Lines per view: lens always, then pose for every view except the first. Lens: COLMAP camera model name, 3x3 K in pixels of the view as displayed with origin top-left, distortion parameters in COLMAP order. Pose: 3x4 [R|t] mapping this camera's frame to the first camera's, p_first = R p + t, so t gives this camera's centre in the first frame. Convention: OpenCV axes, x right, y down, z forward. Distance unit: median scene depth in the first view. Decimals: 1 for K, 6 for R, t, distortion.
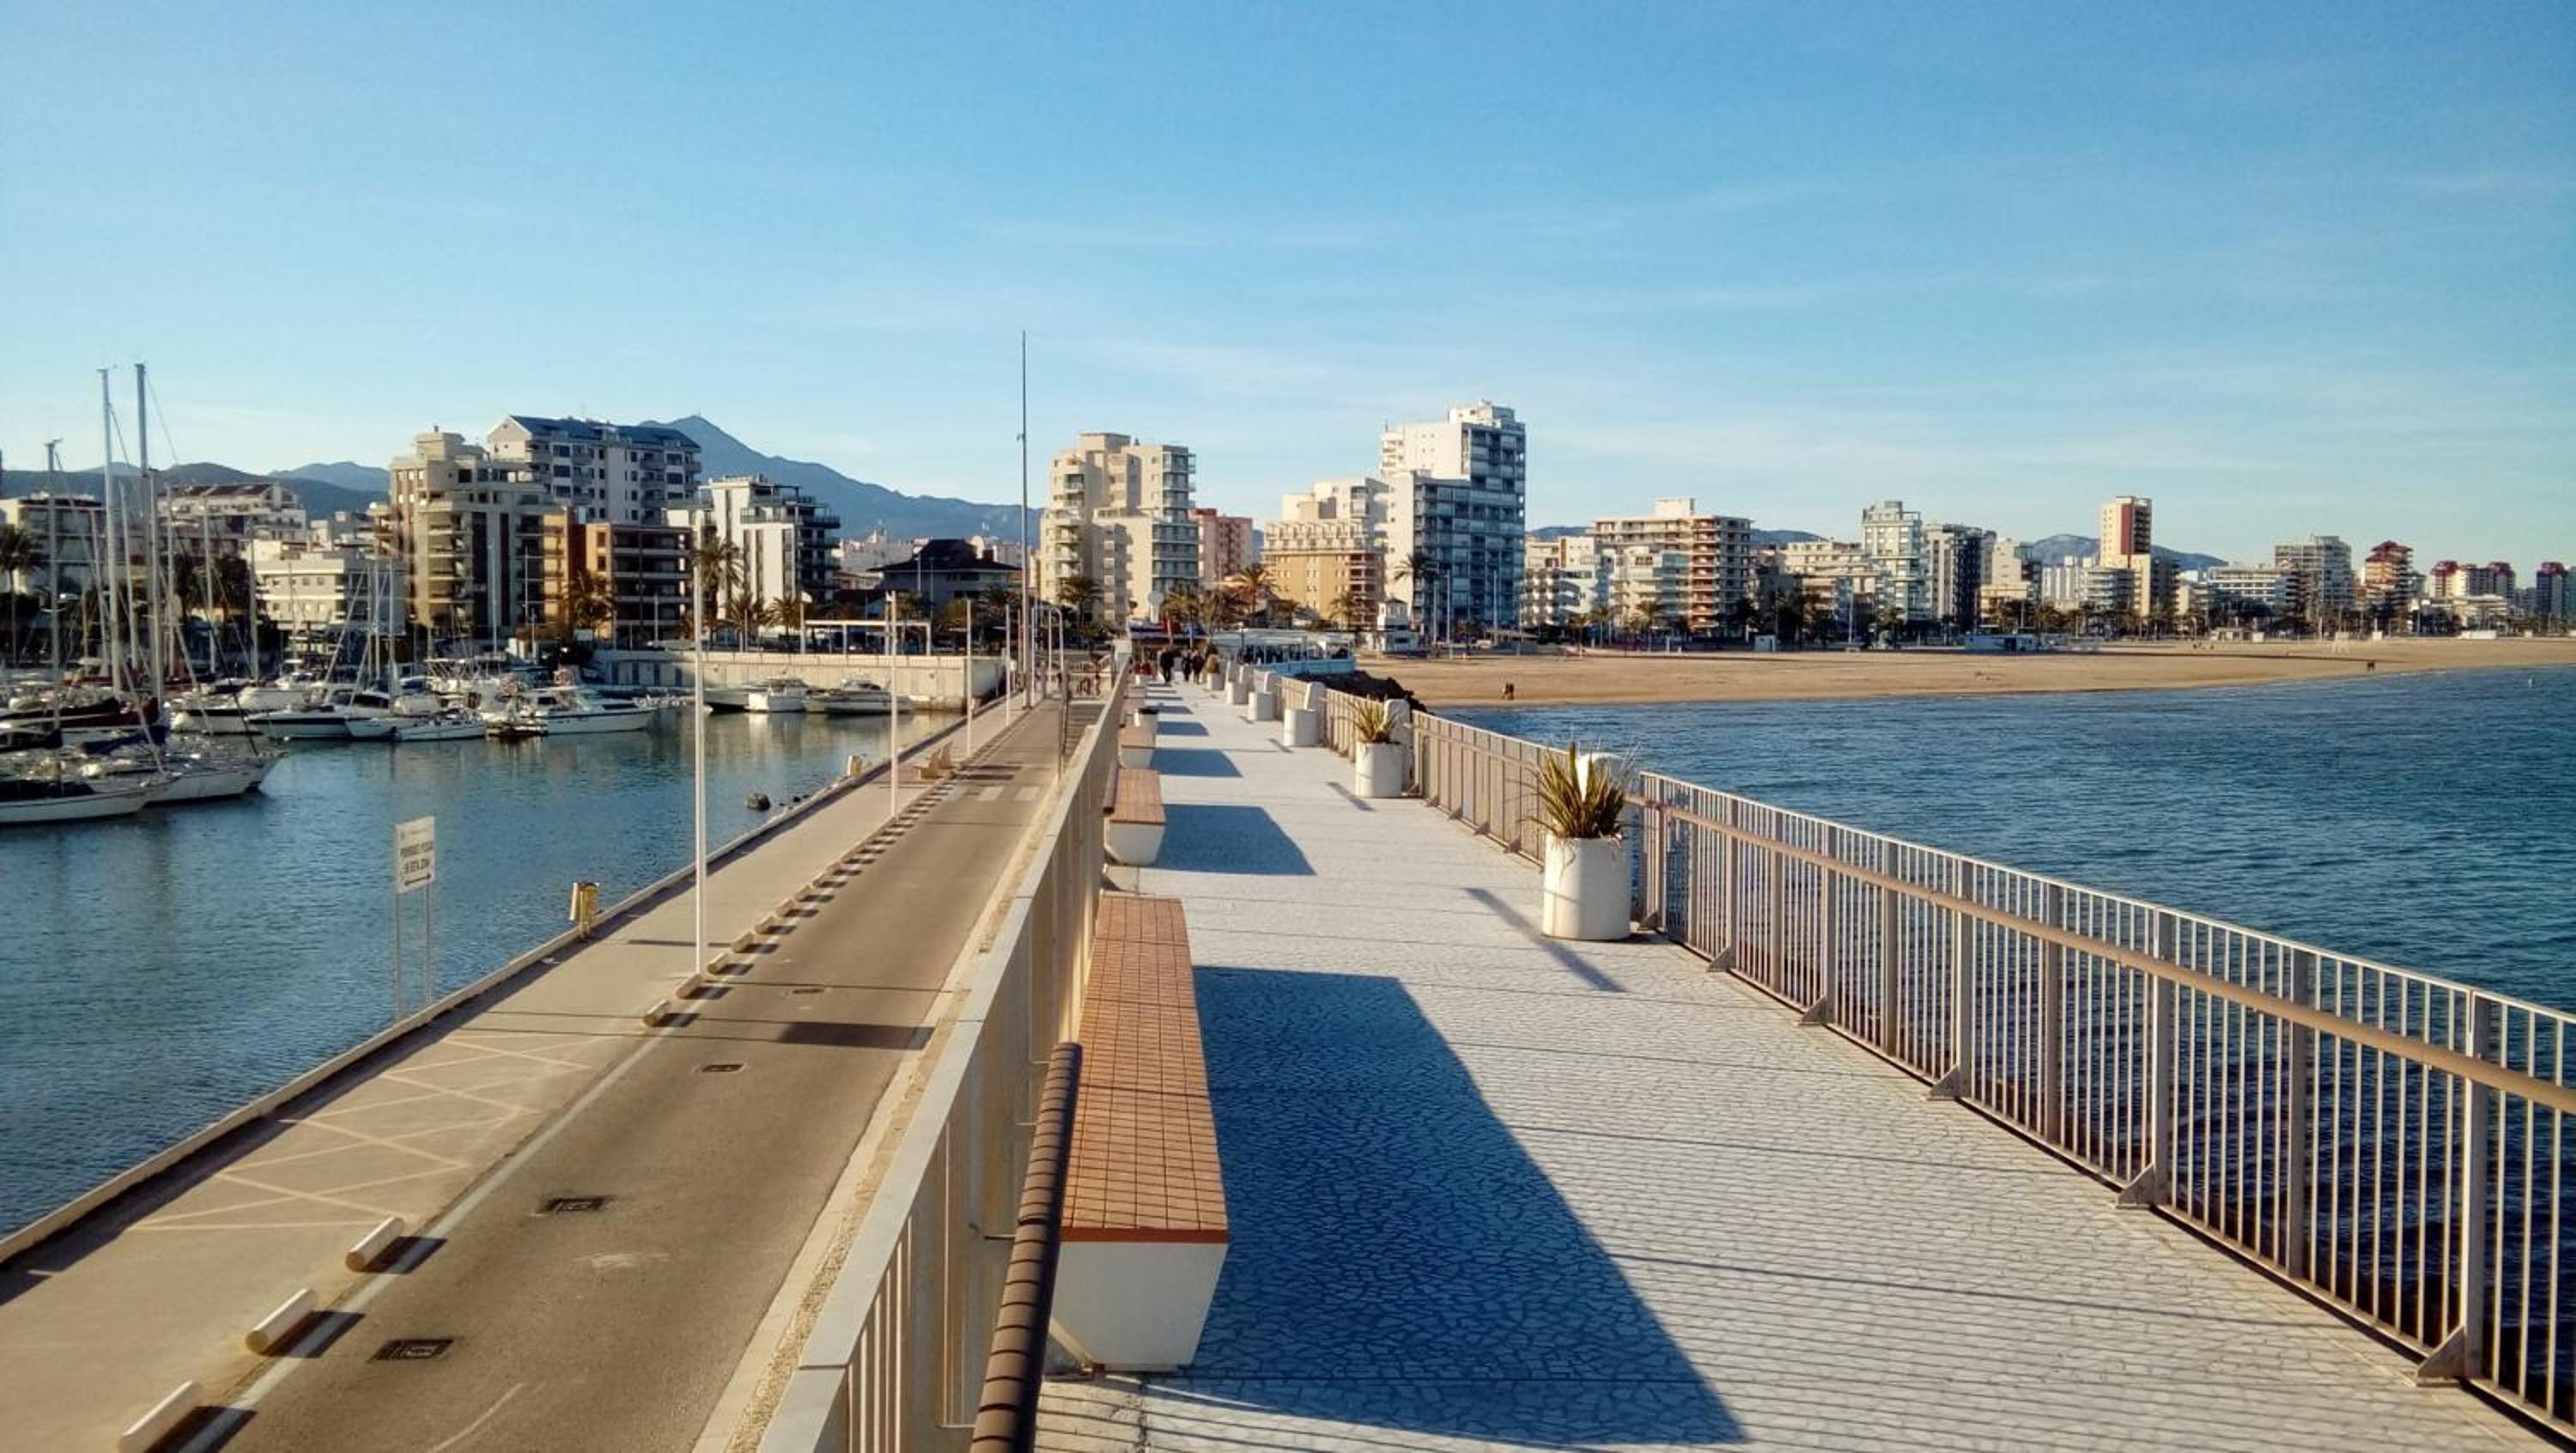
lens RADIAL K [[2299.5, 0, 1302.6], [0, 2299.5, 723.7], [0, 0, 1]] dist [0.126650, -0.249157]
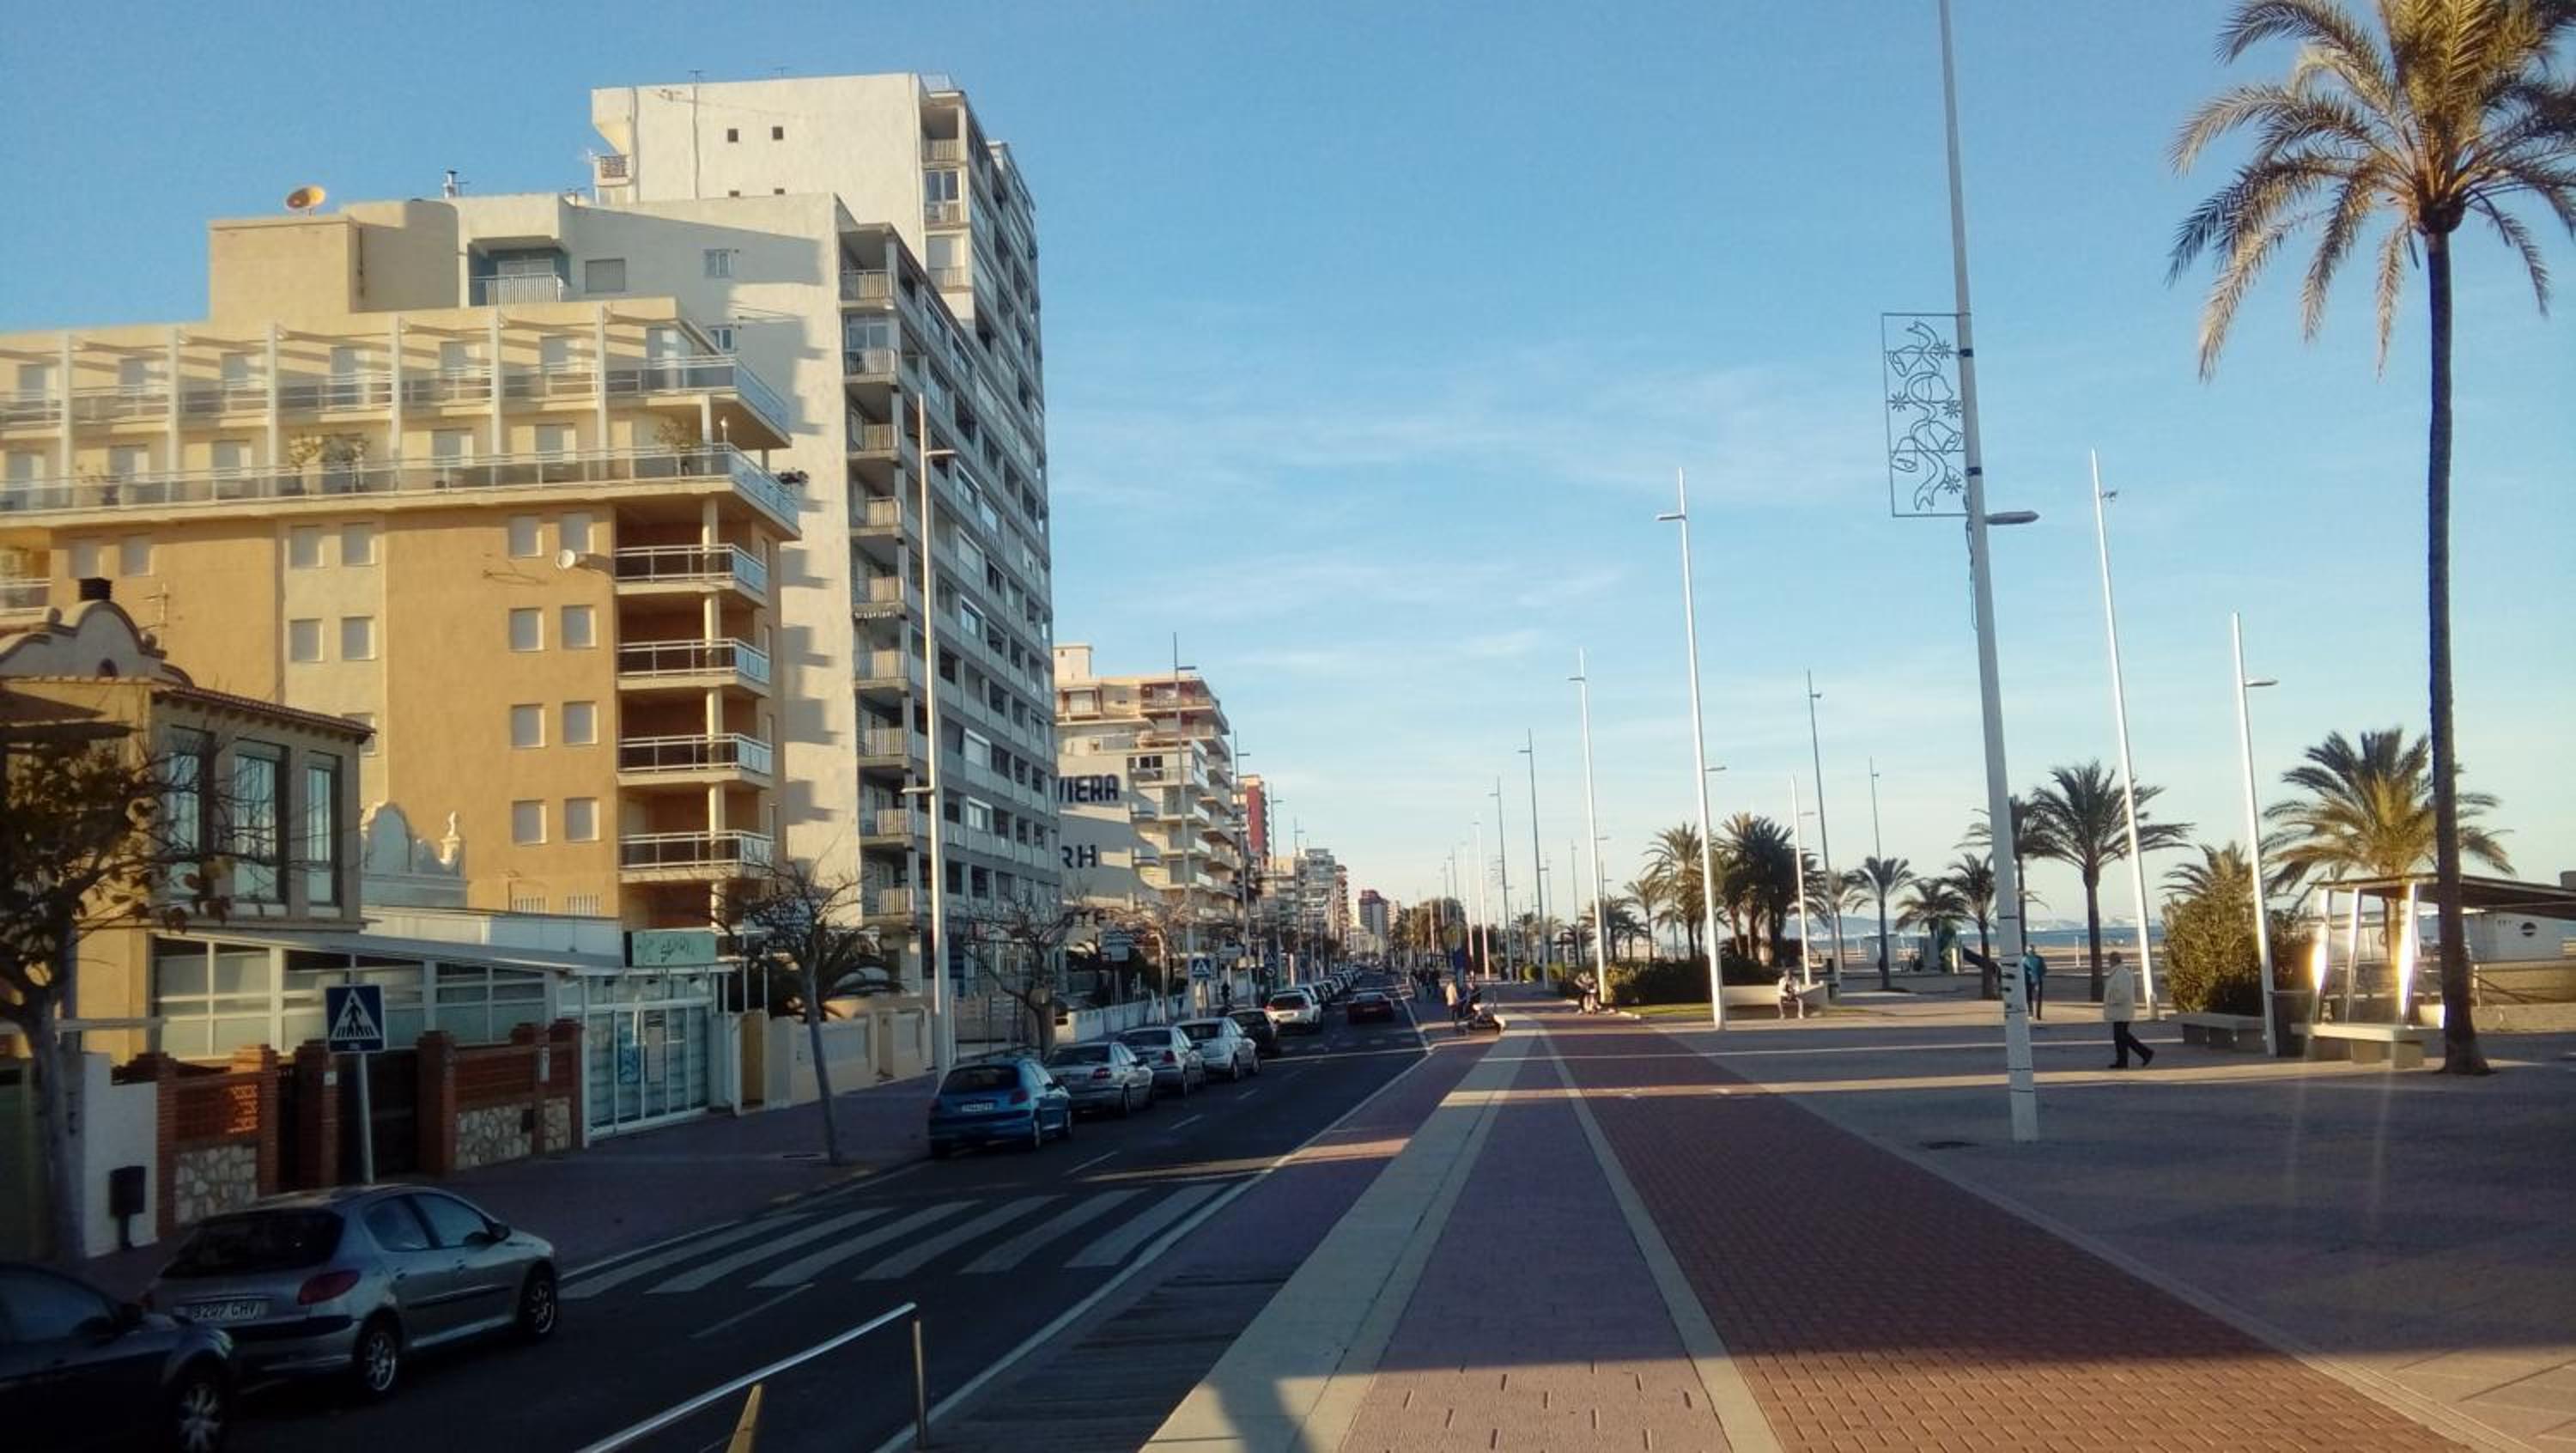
lens RADIAL K [[2299.5, 0, 1302.6], [0, 2299.5, 723.7], [0, 0, 1]] dist [0.126650, -0.249157]
pose [[0.838238, 0.008543, 0.545237, -0.025112], [0.078978, 0.987433, -0.136891, -0.030066], [-0.539554, 0.157809, 0.827029, 0.773617]]
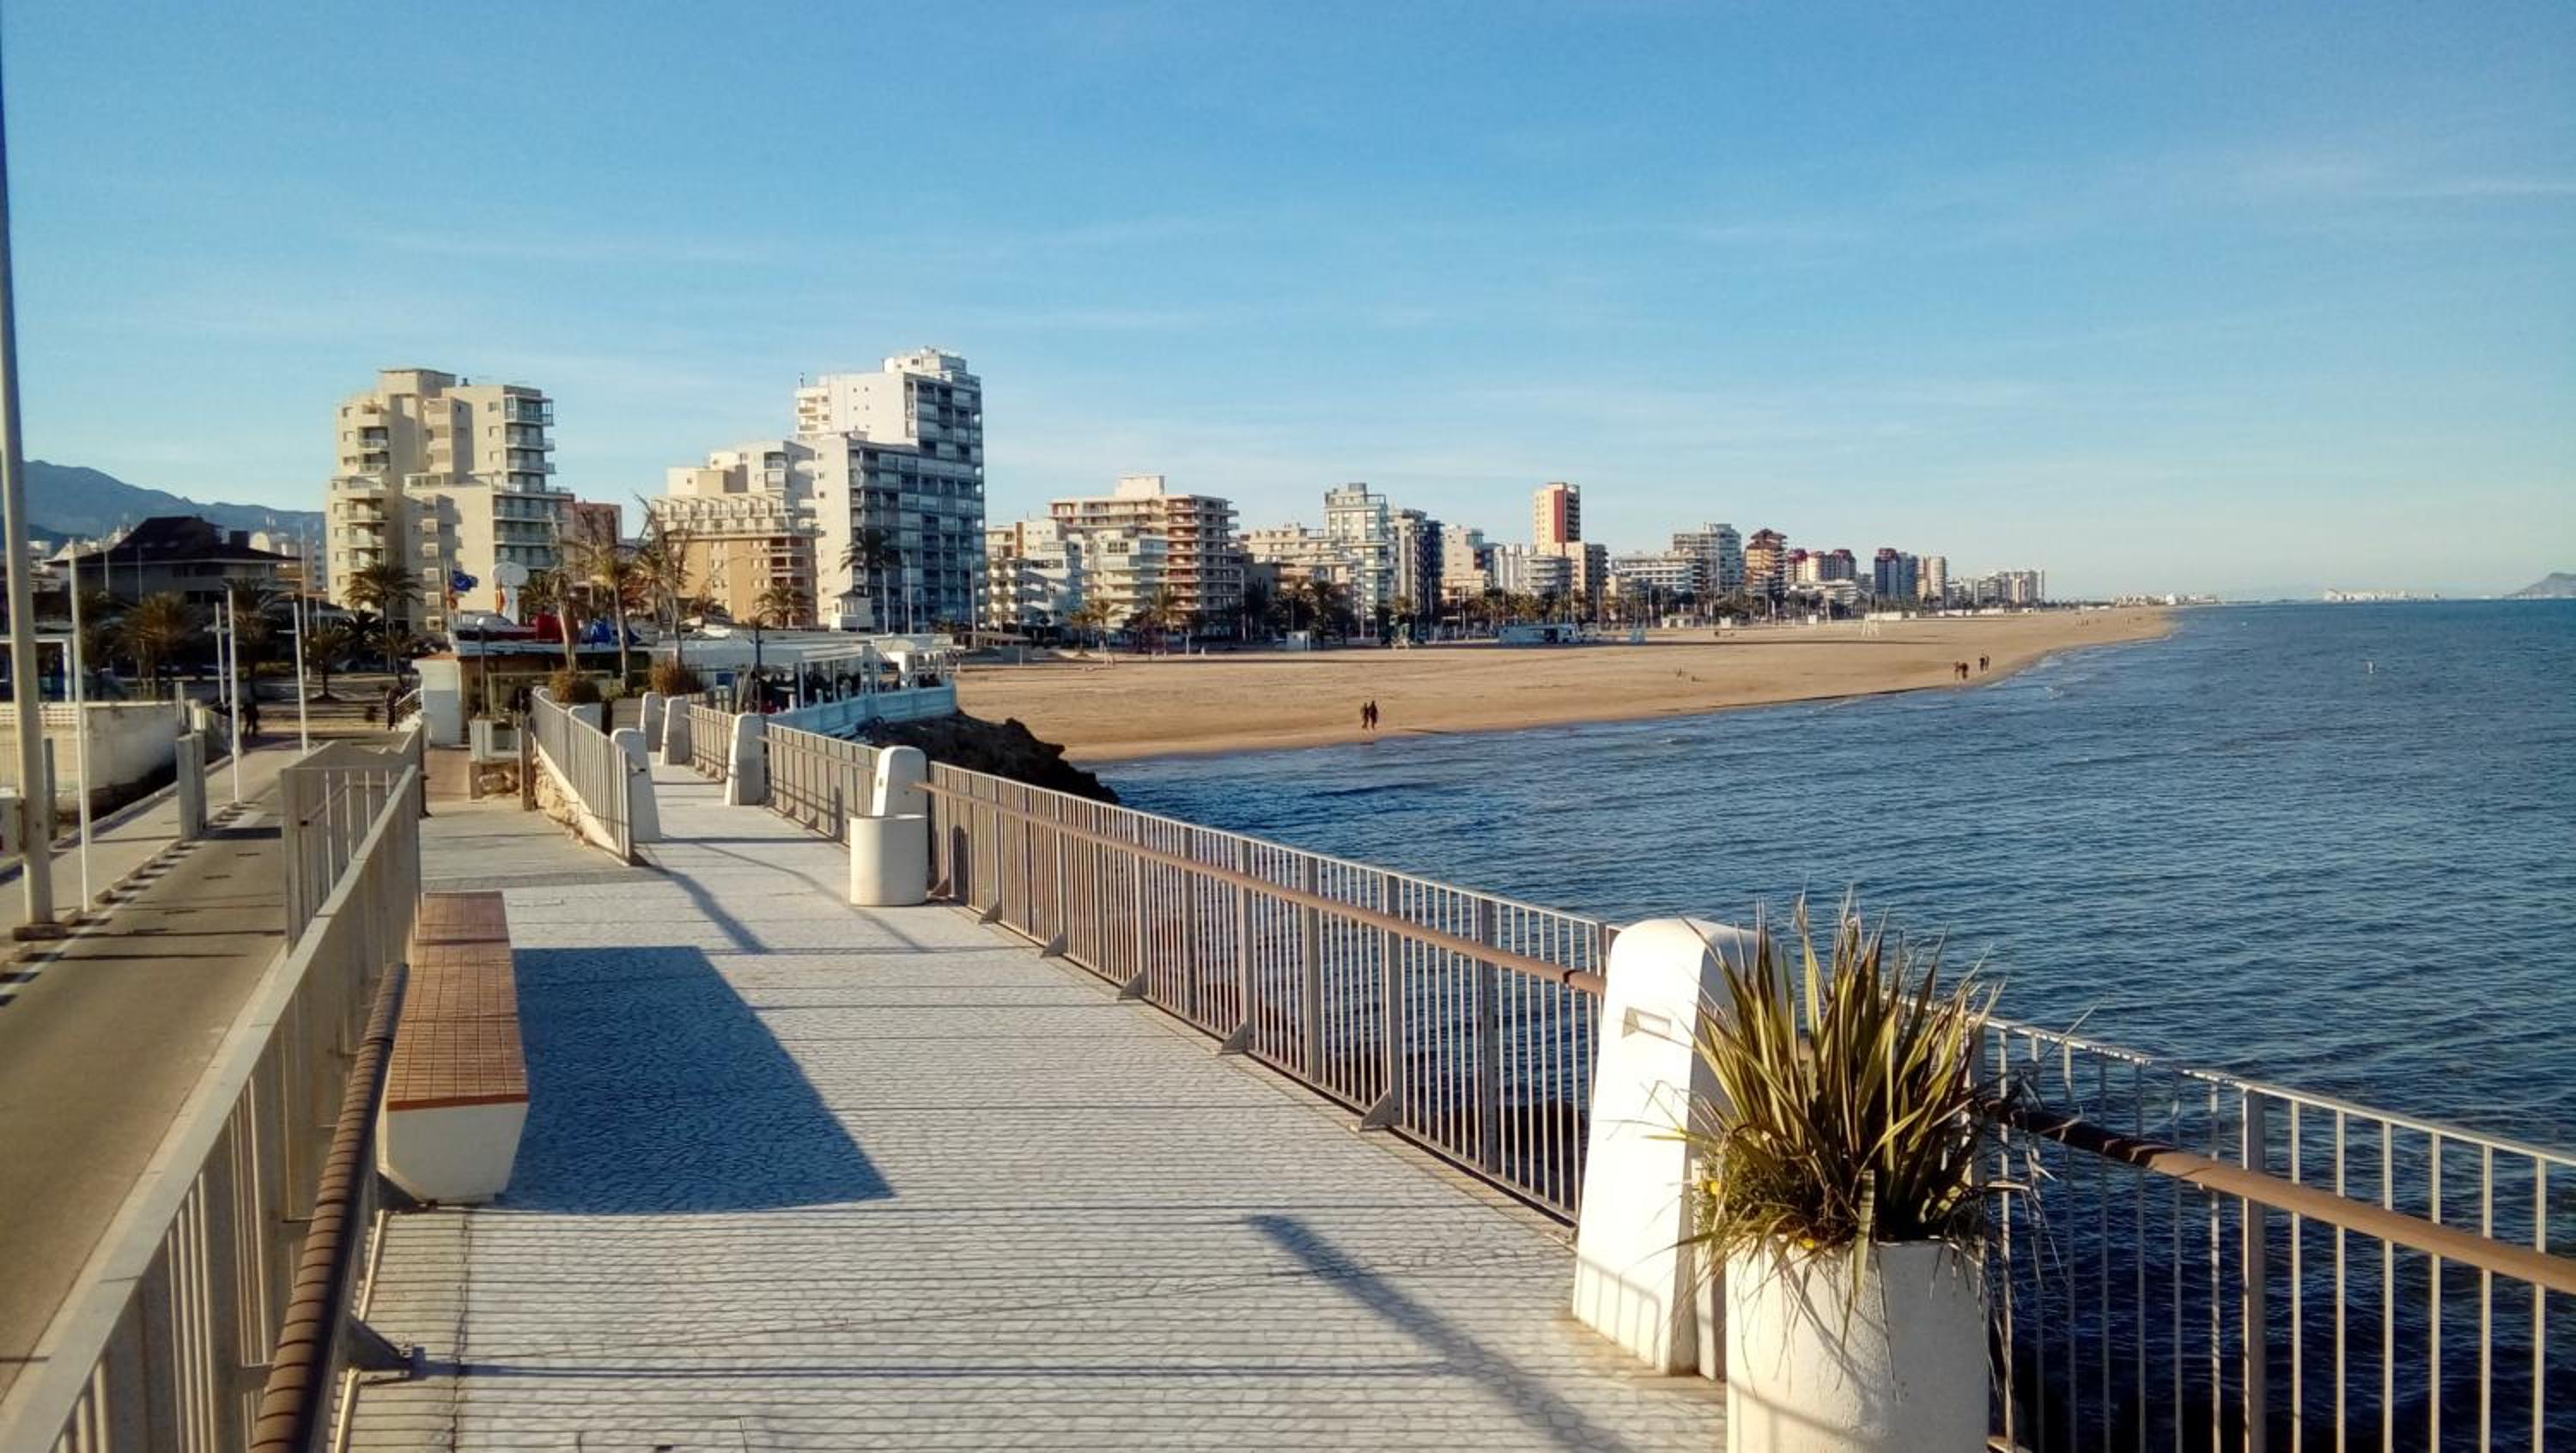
lens RADIAL K [[2299.5, 0, 1302.6], [0, 2299.5, 723.7], [0, 0, 1]] dist [0.126650, -0.249157]
pose [[0.963677, -0.034757, 0.264801, -0.013522], [0.035178, 0.999376, 0.003154, -0.007176], [-0.264745, 0.006276, 0.964298, 0.190168]]
